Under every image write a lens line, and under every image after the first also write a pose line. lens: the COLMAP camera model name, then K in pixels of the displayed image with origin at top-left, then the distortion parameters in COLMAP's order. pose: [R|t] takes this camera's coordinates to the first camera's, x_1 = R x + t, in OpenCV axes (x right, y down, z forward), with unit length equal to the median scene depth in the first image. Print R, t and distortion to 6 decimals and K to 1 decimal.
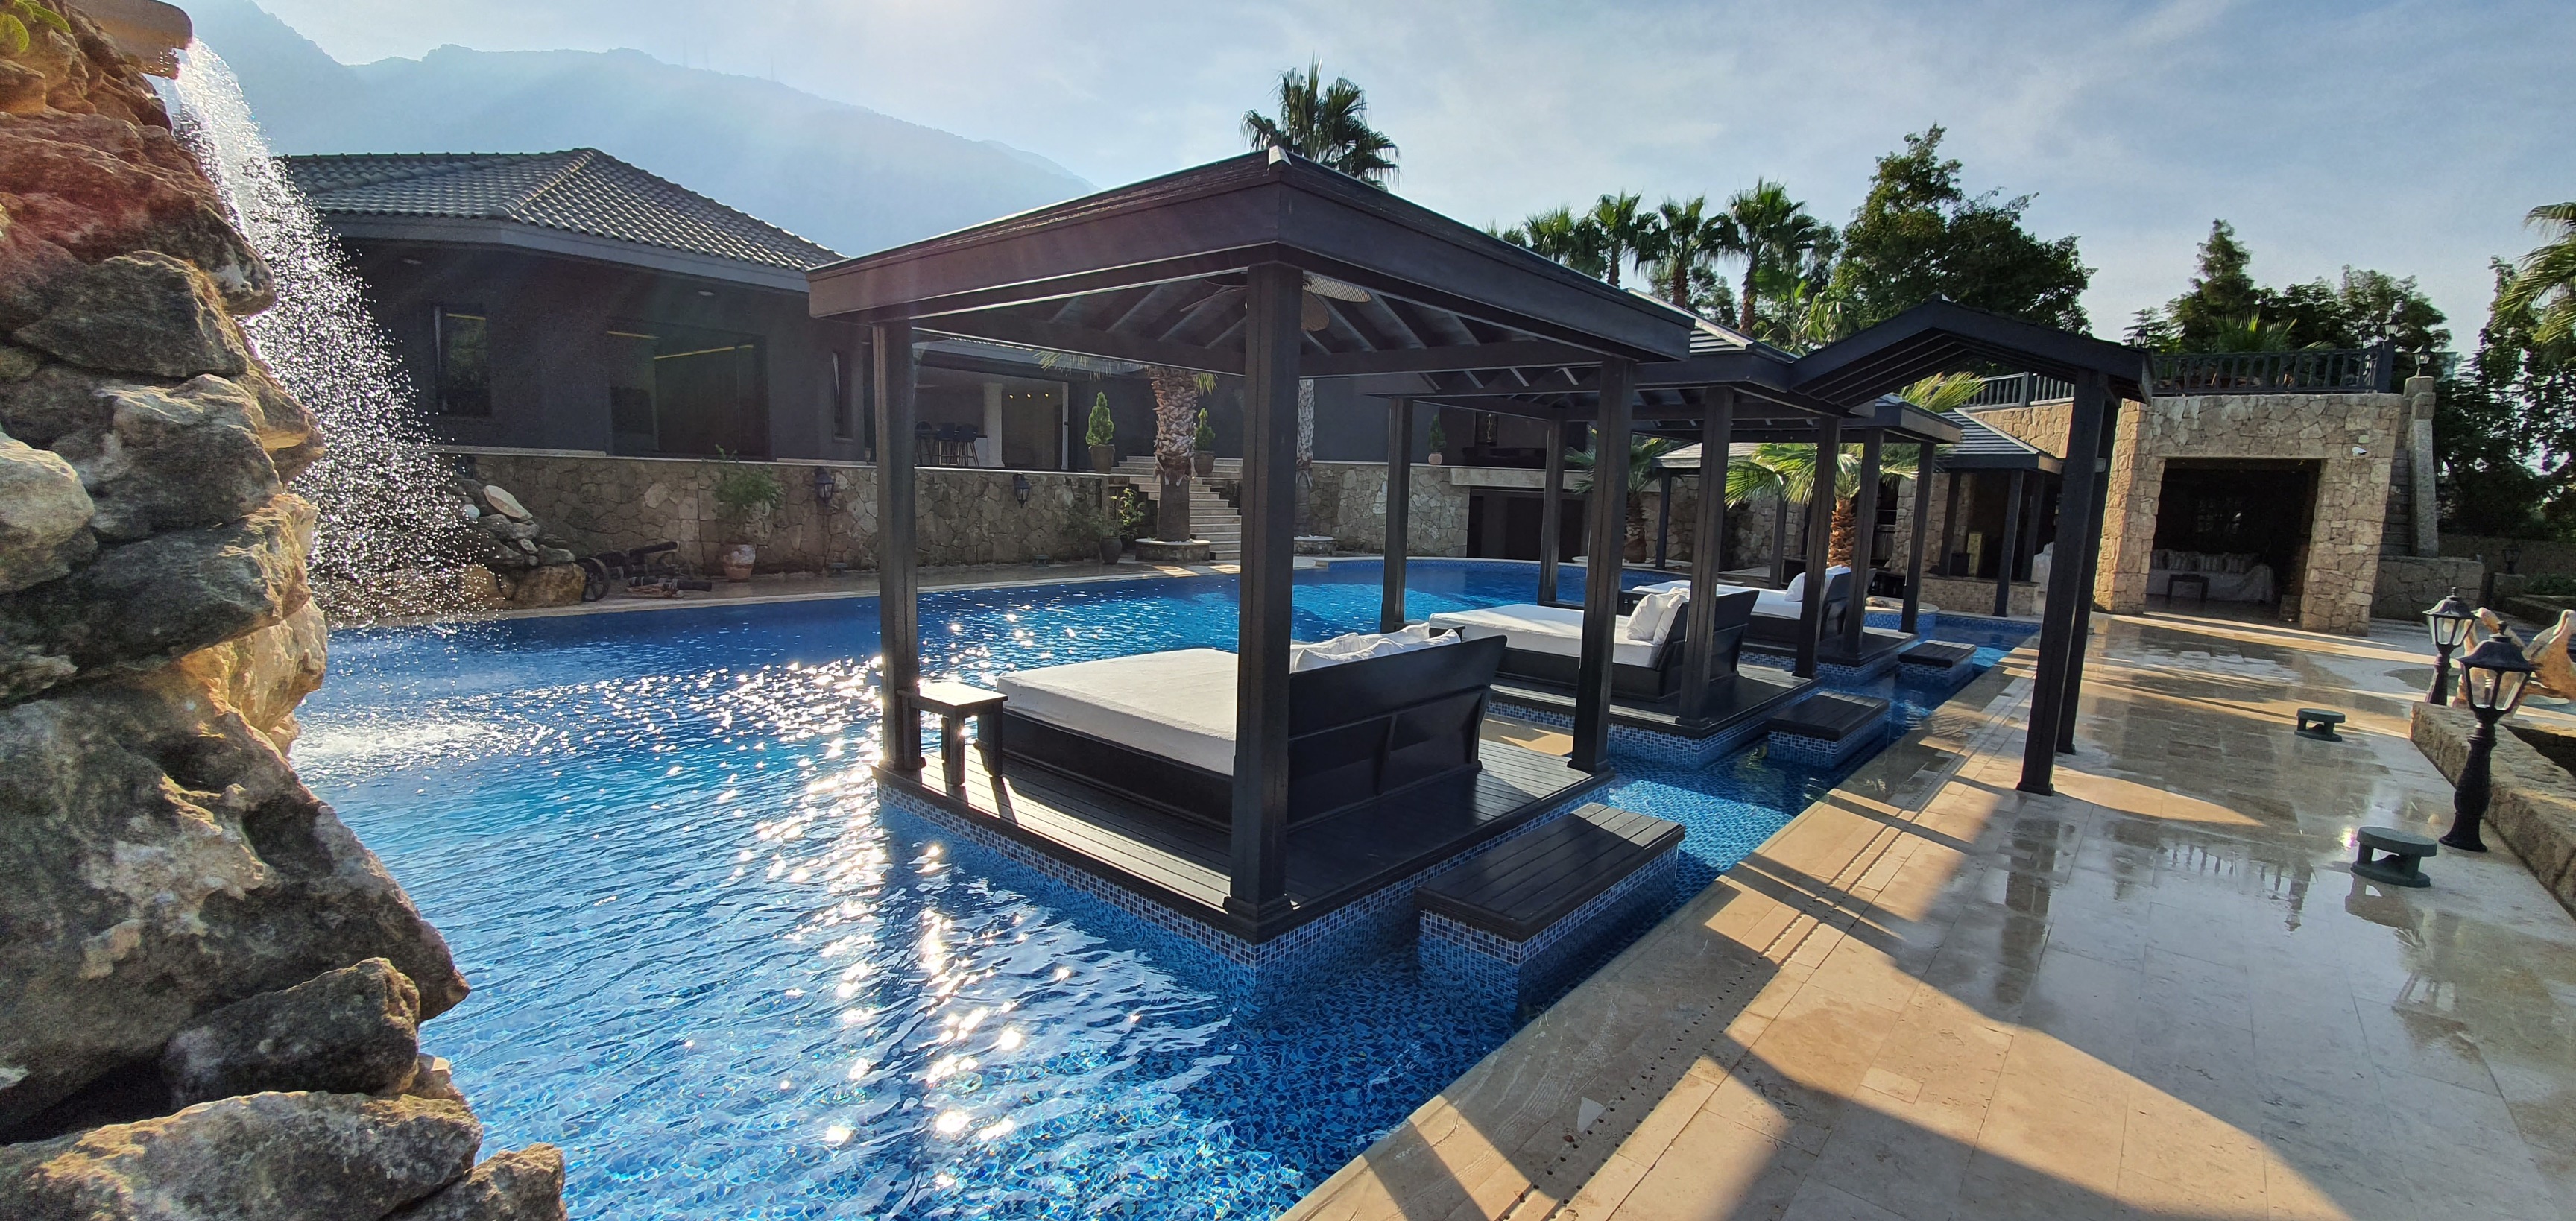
lens RADIAL K [[1020.3, 0, 1290.9], [0, 1020.3, 612.3], [0, 0, 1]] dist [-0.017477, -0.000578]
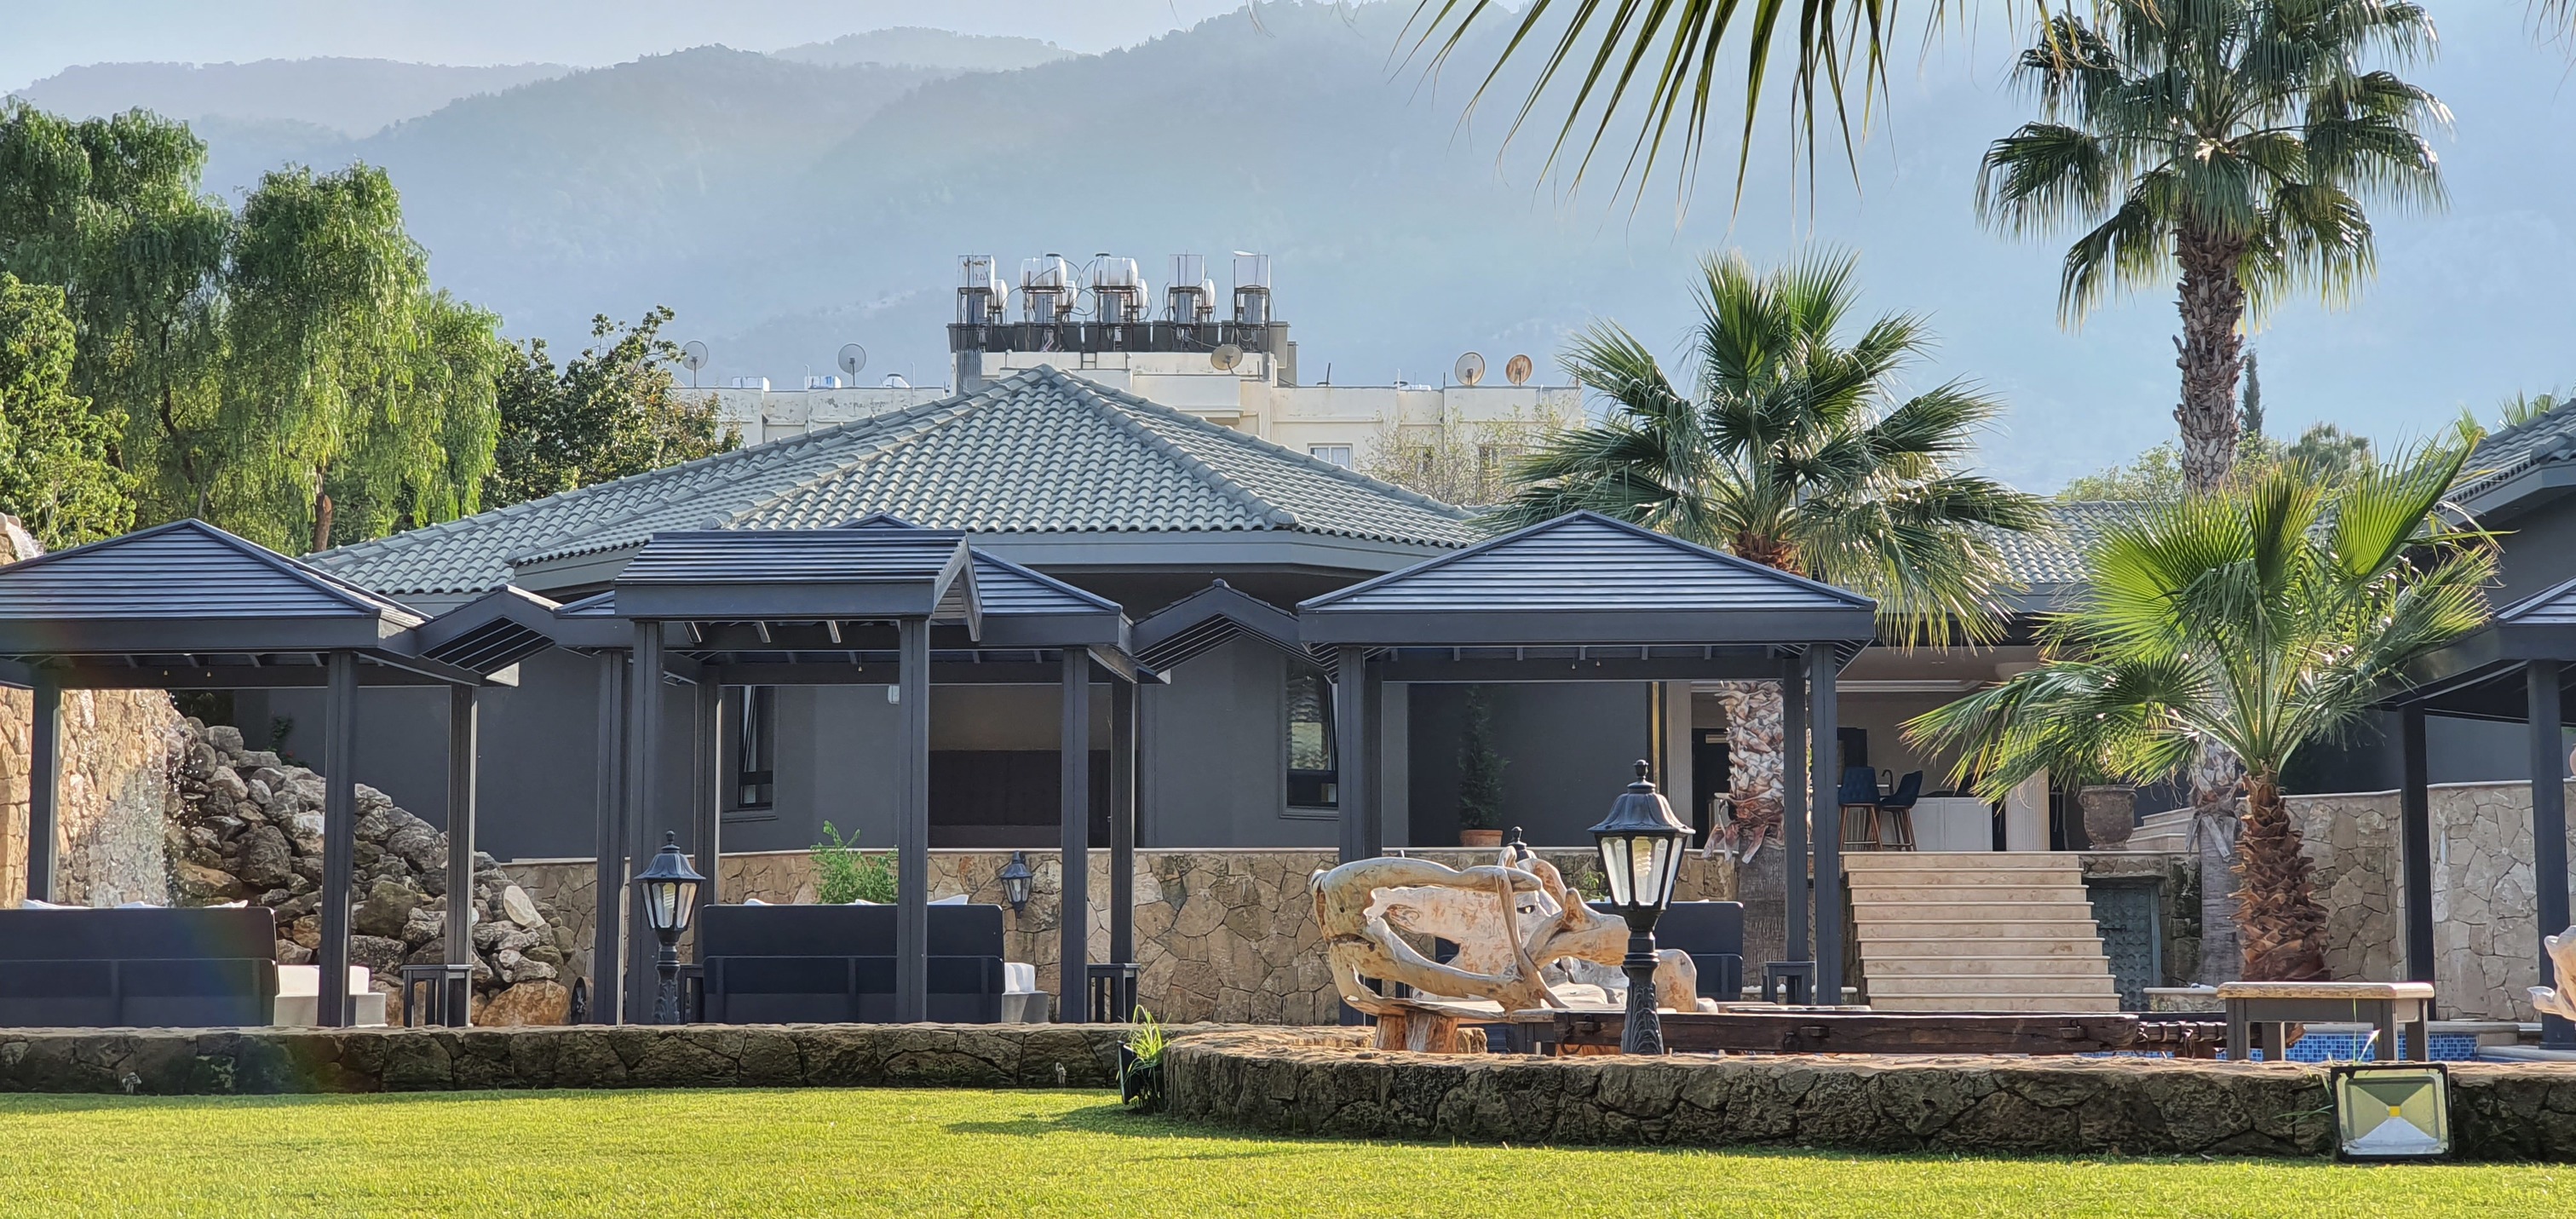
lens RADIAL K [[3665.4, 0, 1288.7], [0, 3665.4, 608.4], [0, 0, 1]] dist [-0.001617, 0.000000]
pose [[0.593556, -0.110371, -0.797188, 1.237709], [-0.080999, 0.977329, -0.195620, 0.114988], [0.800706, 0.180683, 0.571160, -0.122921]]
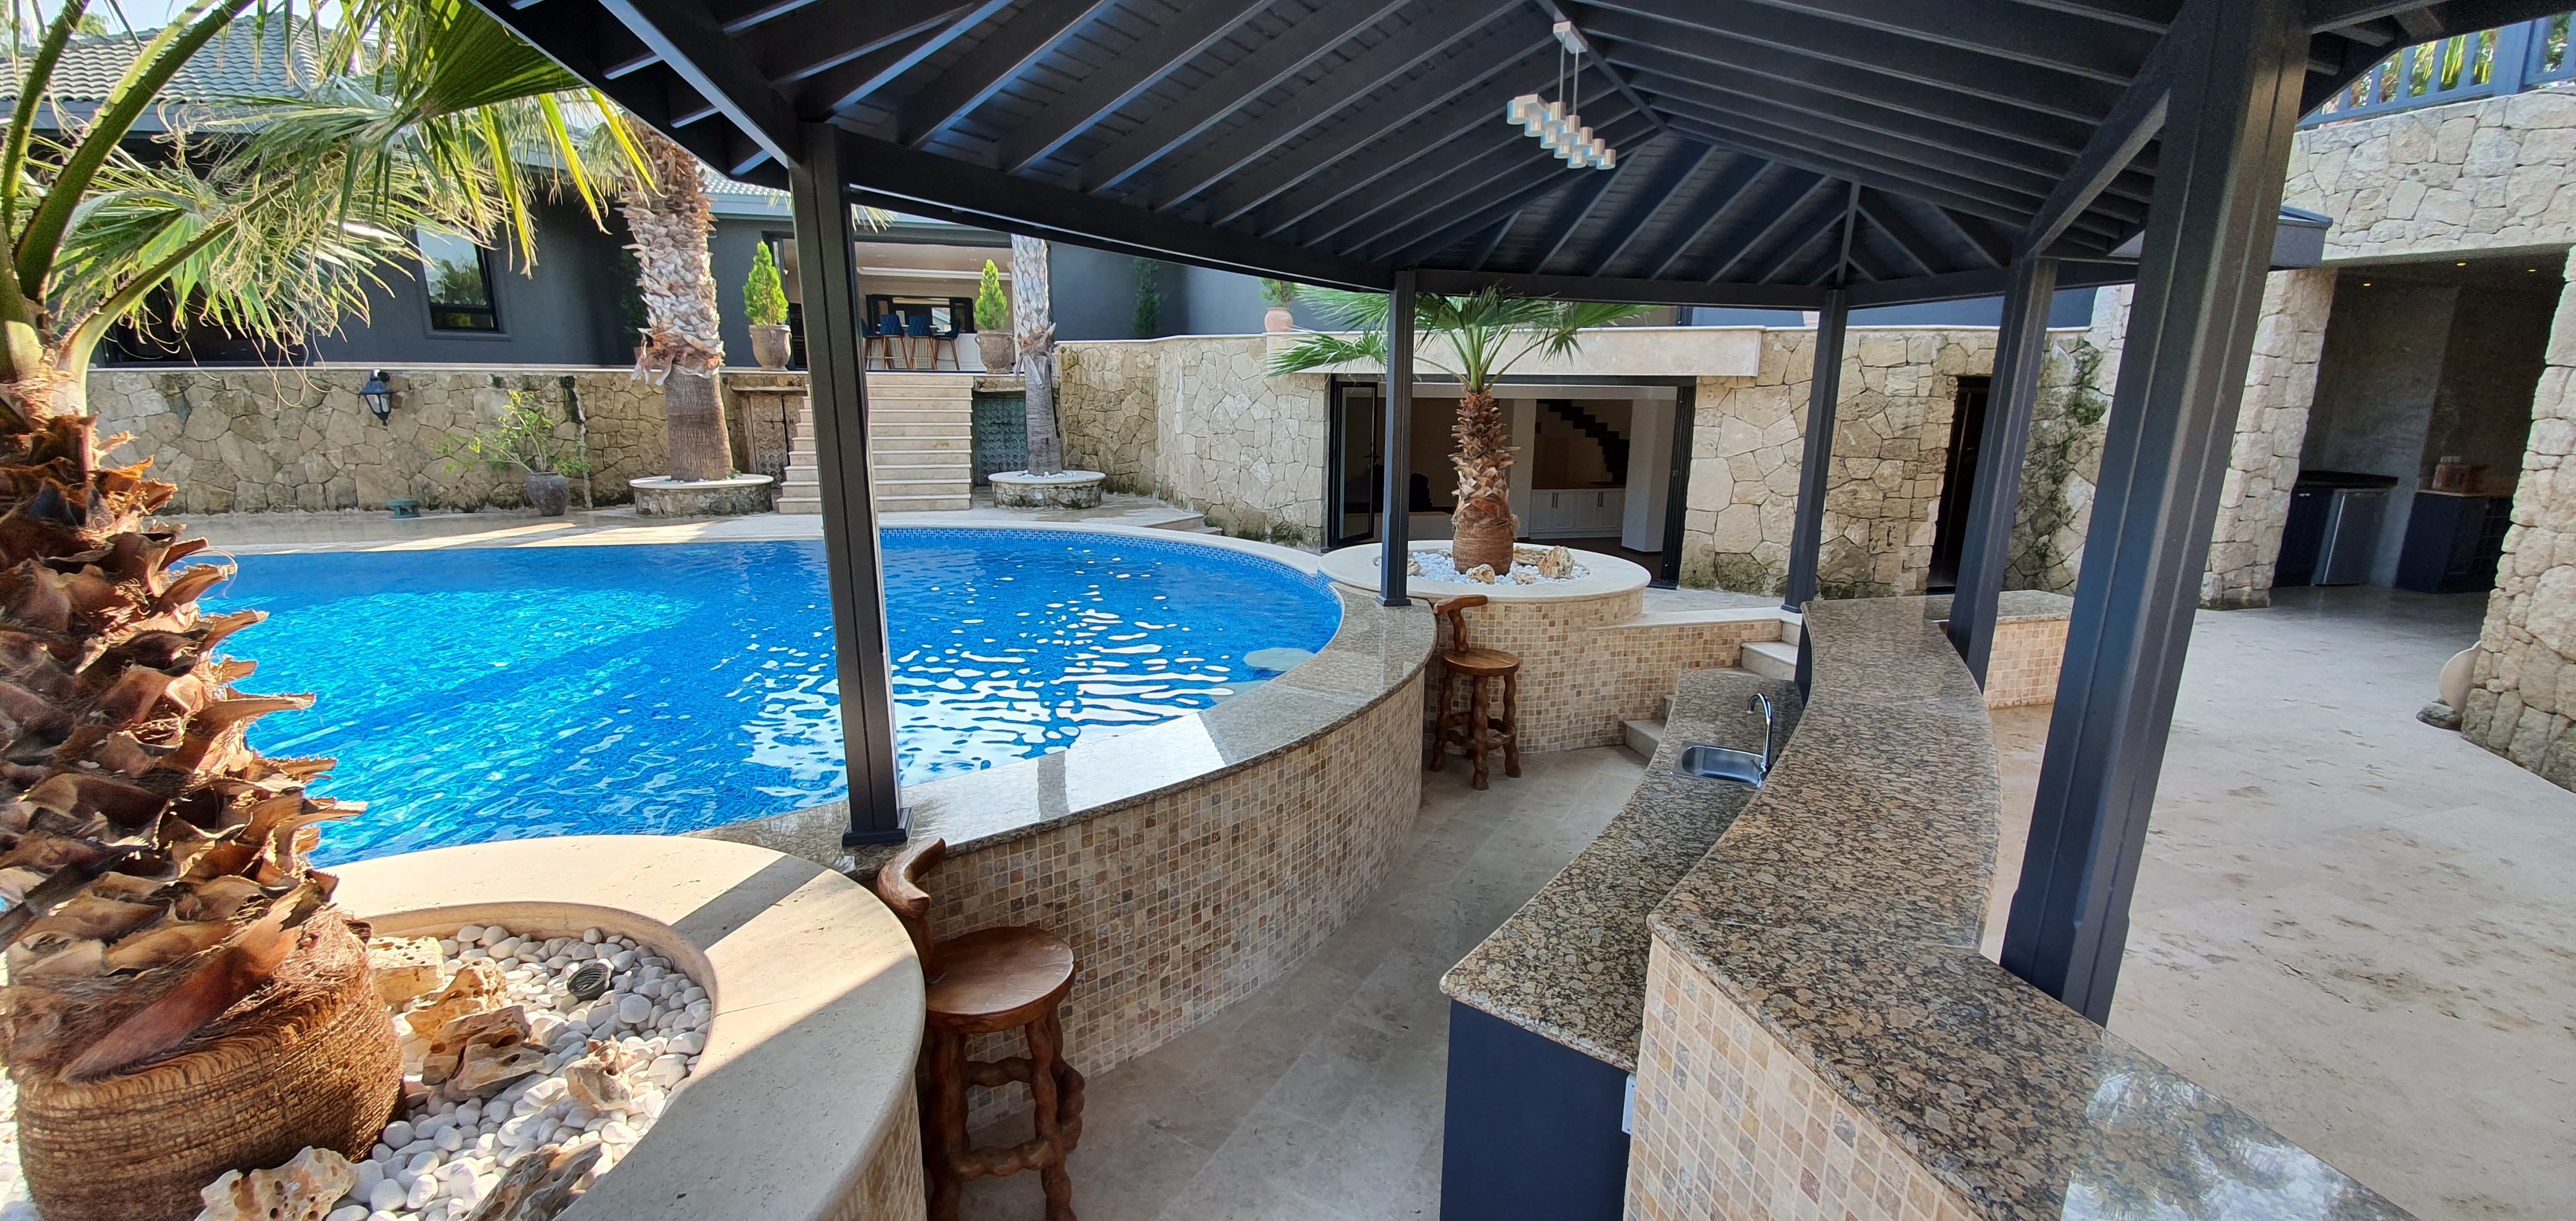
lens RADIAL K [[1020.3, 0, 1289.1], [0, 1020.3, 616.6], [0, 0, 1]] dist [-0.017477, -0.000578]
pose [[0.821904, 0.099728, -0.560829, 0.599451], [-0.056309, 0.993957, 0.094226, -0.078065], [0.566837, -0.045865, 0.822552, 0.838214]]
